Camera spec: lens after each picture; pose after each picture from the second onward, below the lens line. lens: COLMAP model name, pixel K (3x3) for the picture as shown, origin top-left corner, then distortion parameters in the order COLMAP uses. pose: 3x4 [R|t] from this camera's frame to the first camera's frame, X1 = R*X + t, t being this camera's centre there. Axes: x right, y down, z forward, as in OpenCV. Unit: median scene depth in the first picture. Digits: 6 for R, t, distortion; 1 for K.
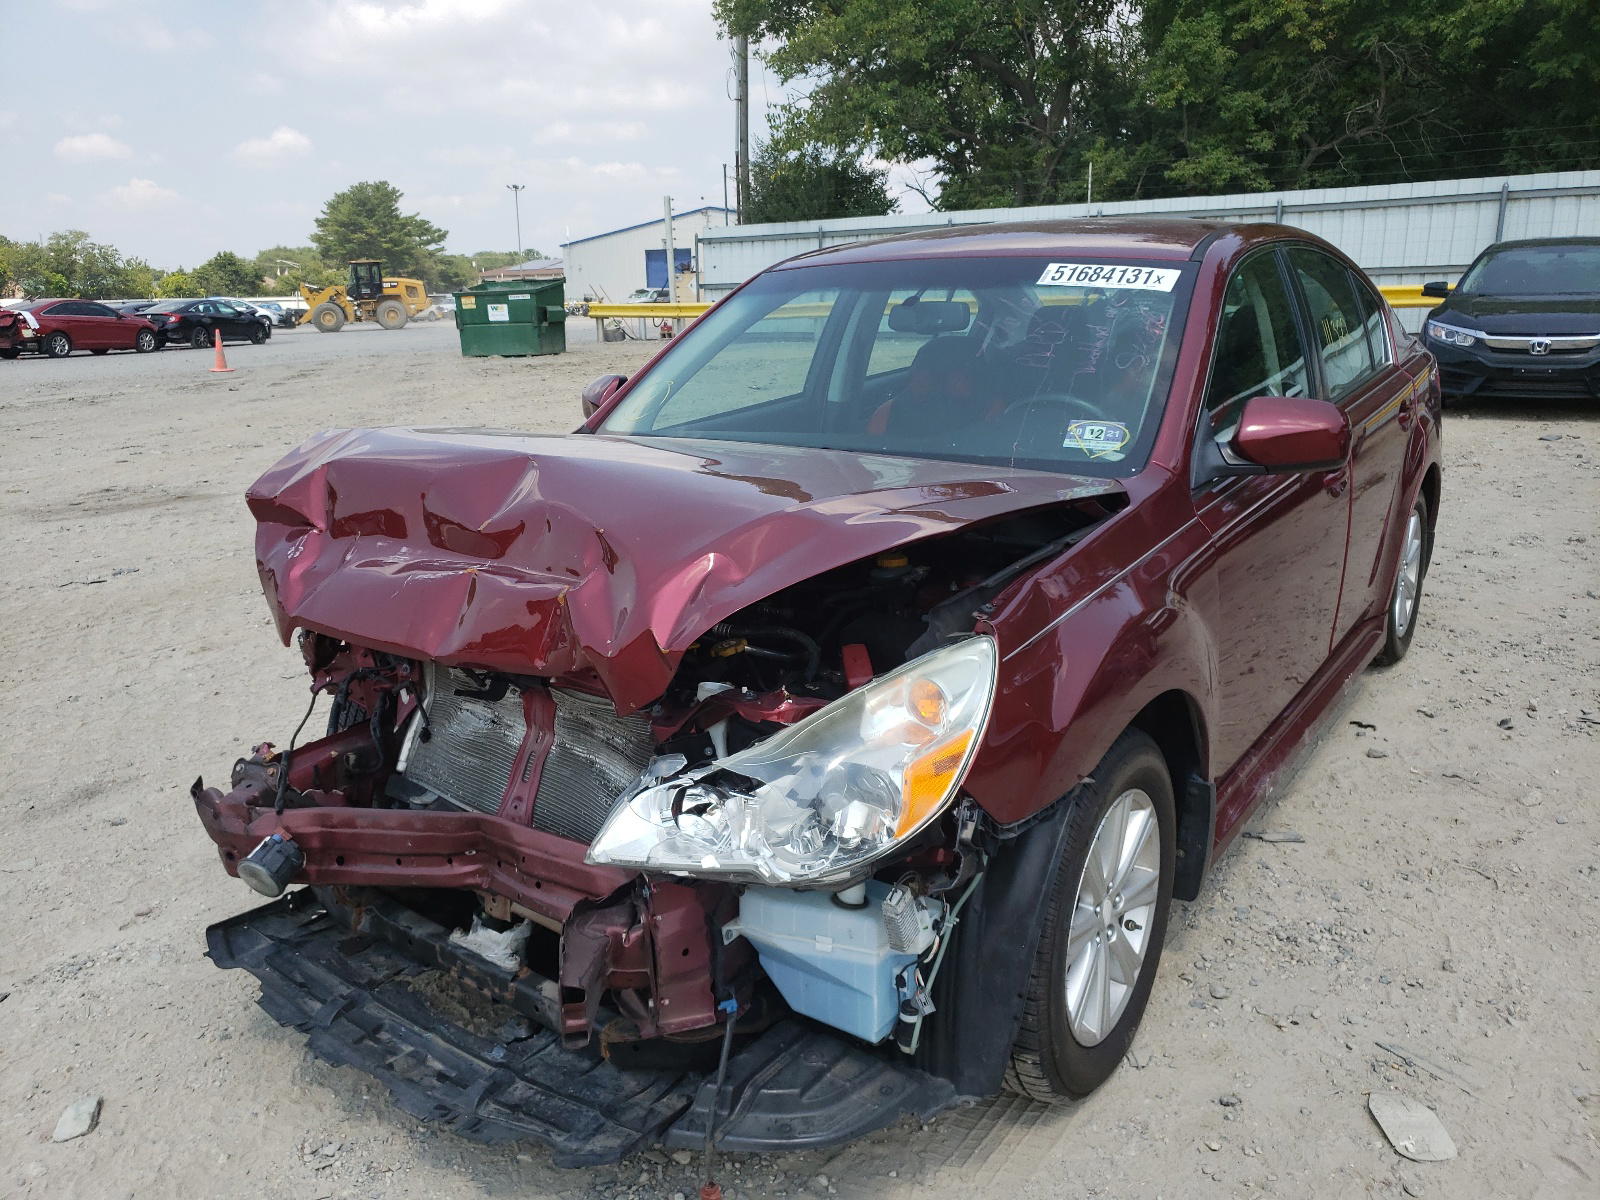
lens RADIAL K [[1205.3, 0, 799.8], [0, 1205.3, 601.5], [0, 0, 1]] dist [0.051990, 0.006812]
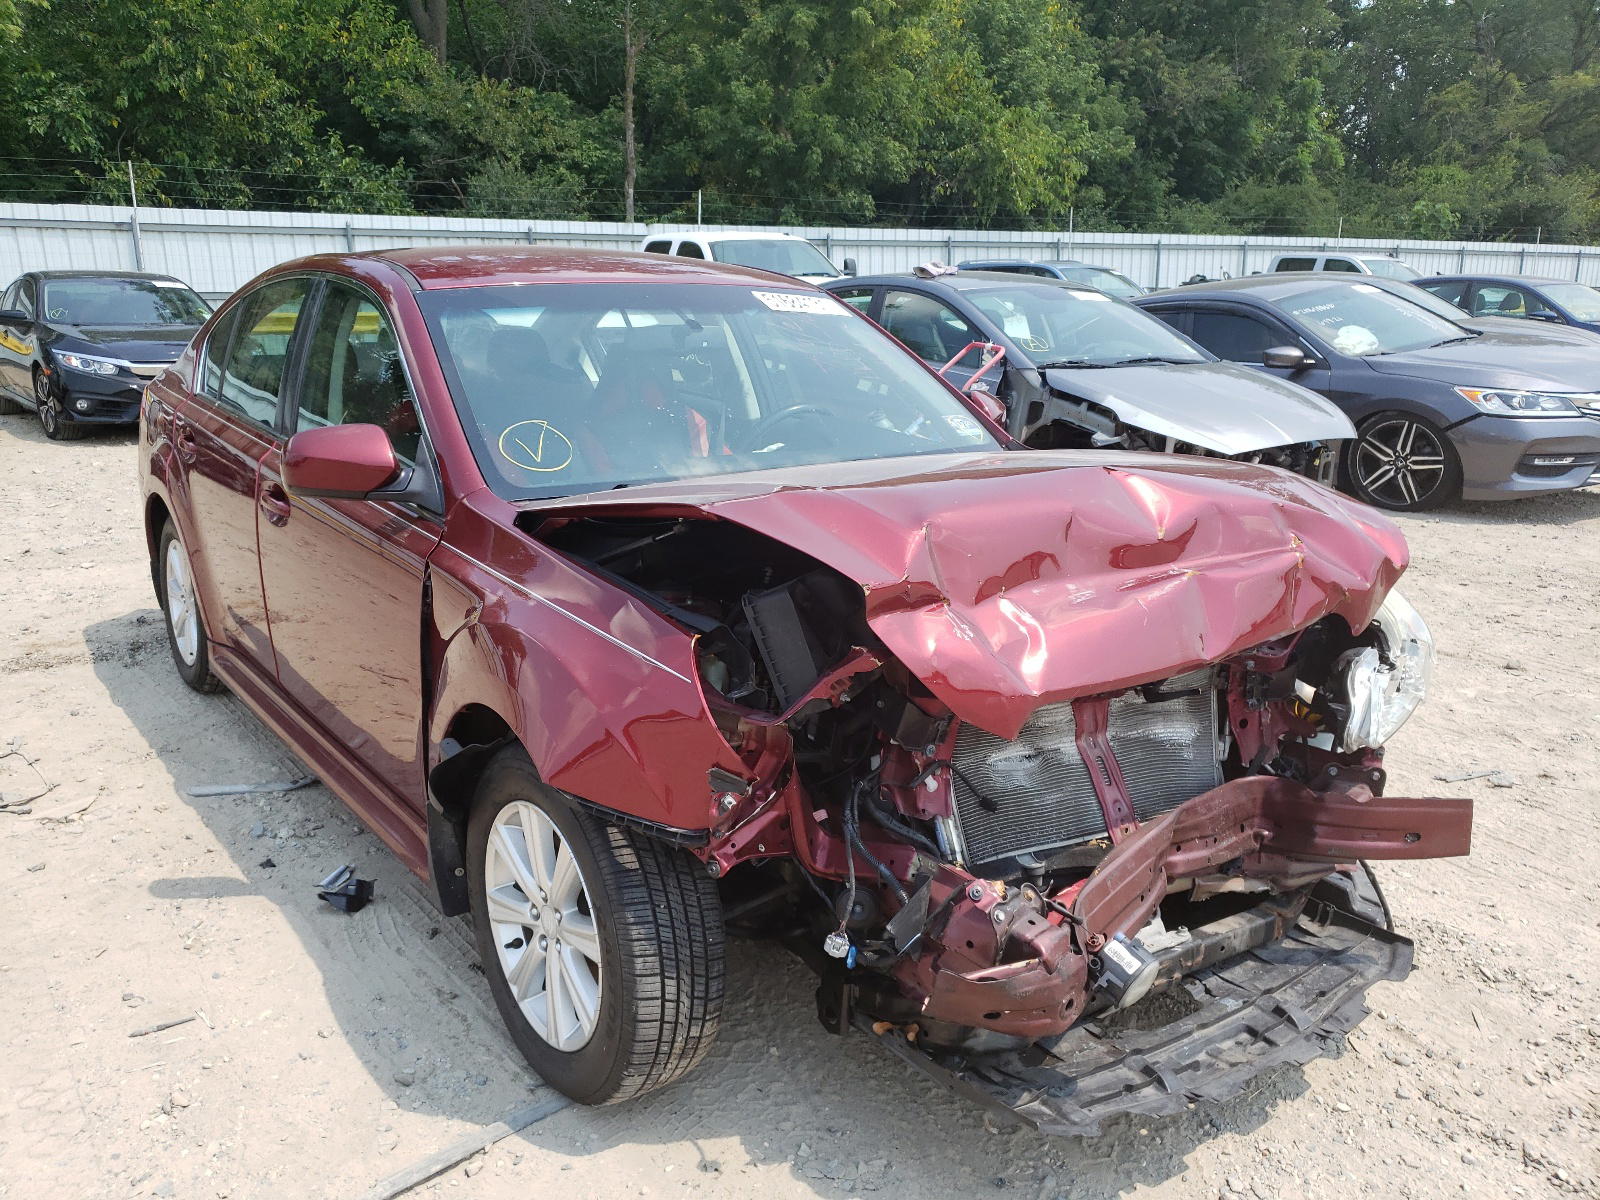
lens RADIAL K [[1205.3, 0, 799.8], [0, 1205.3, 599.2], [0, 0, 1]] dist [0.051990, 0.006812]
pose [[0.345817, -0.216391, 0.913009, -0.661457], [0.242445, 0.960608, 0.135843, -0.104703], [-0.906439, 0.174378, 0.384657, 0.452424]]
